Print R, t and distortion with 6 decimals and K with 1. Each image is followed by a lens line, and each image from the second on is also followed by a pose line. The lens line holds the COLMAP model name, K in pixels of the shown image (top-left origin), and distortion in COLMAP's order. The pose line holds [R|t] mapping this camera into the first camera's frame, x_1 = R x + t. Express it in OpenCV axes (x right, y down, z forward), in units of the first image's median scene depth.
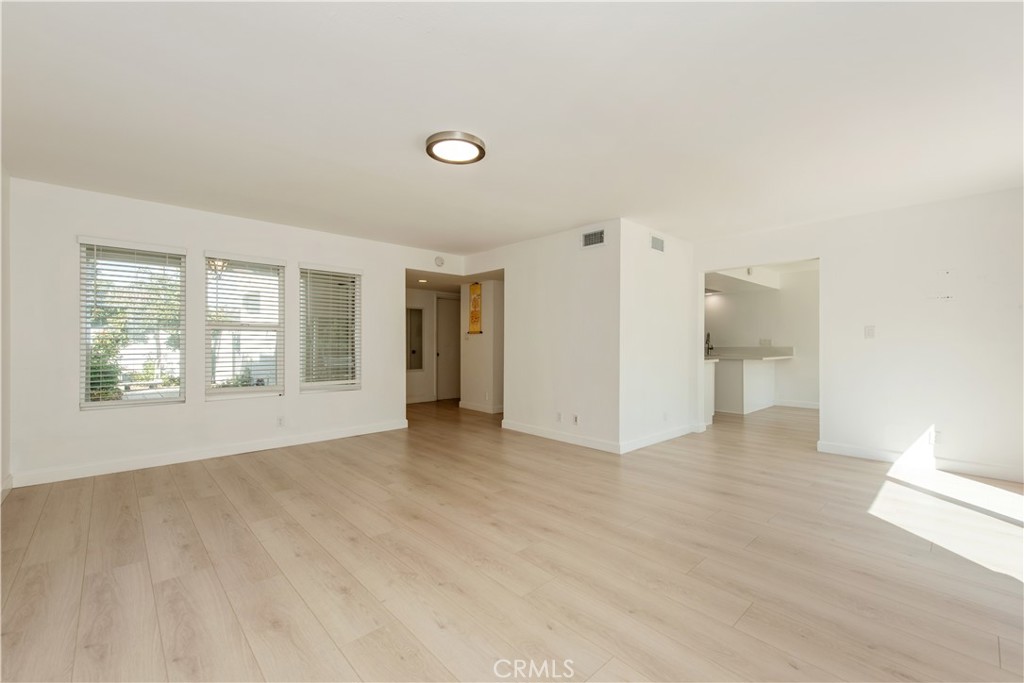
lens RADIAL K [[430.5, 0, 517.2], [0, 430.5, 344.9], [0, 0, 1]] dist [0.016618, 0.000006]
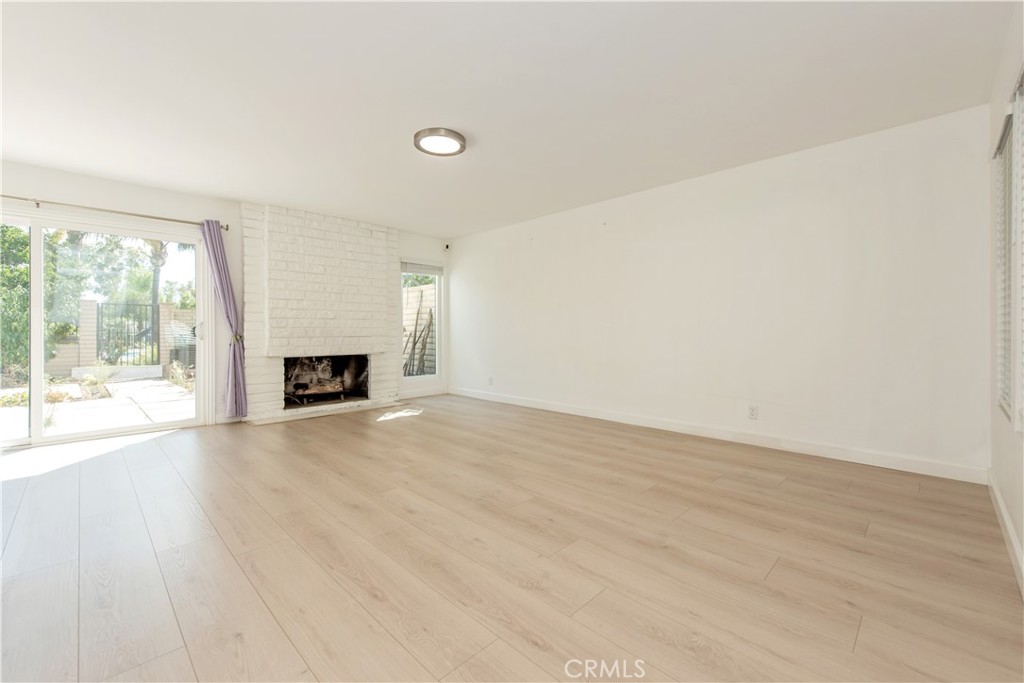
lens RADIAL K [[420.5, 0, 512.7], [0, 420.5, 346.8], [0, 0, 1]] dist [0.016044, -0.000087]
pose [[-0.999750, 0.002995, -0.022174, -0.276258], [0.001987, 0.998969, 0.045343, 0.036908], [0.022287, 0.045288, -0.998725, 1.891647]]
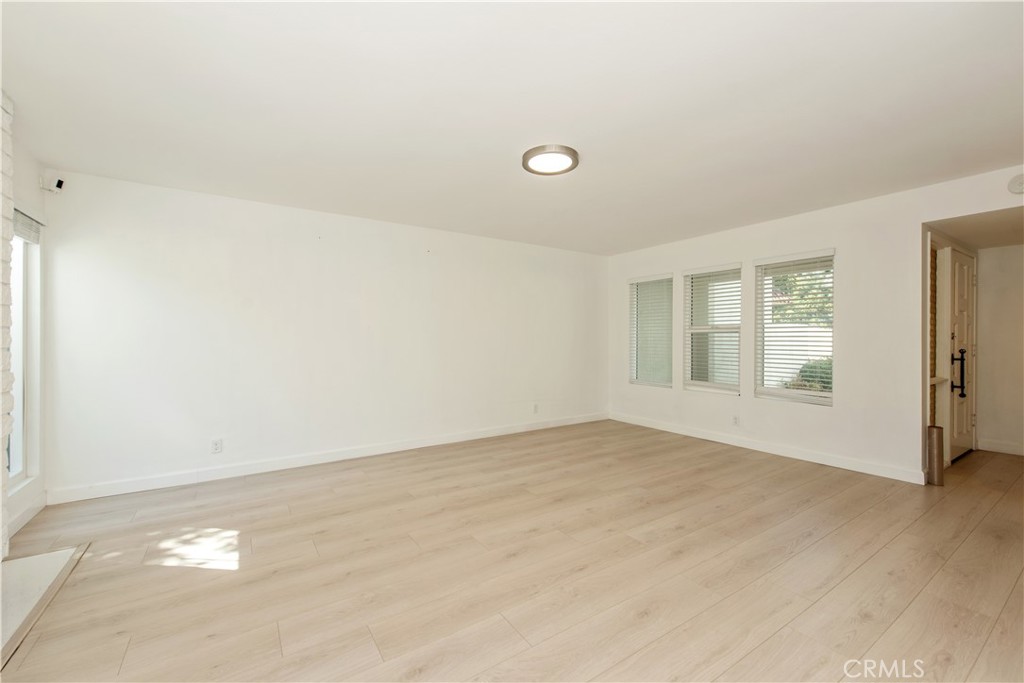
lens RADIAL K [[420.5, 0, 512.7], [0, 420.5, 346.8], [0, 0, 1]] dist [0.016044, -0.000087]
pose [[-0.172983, 0.016556, -0.984786, 0.781171], [-0.005289, 0.999829, 0.017738, -0.017948], [0.984911, 0.008276, -0.172866, 0.969198]]
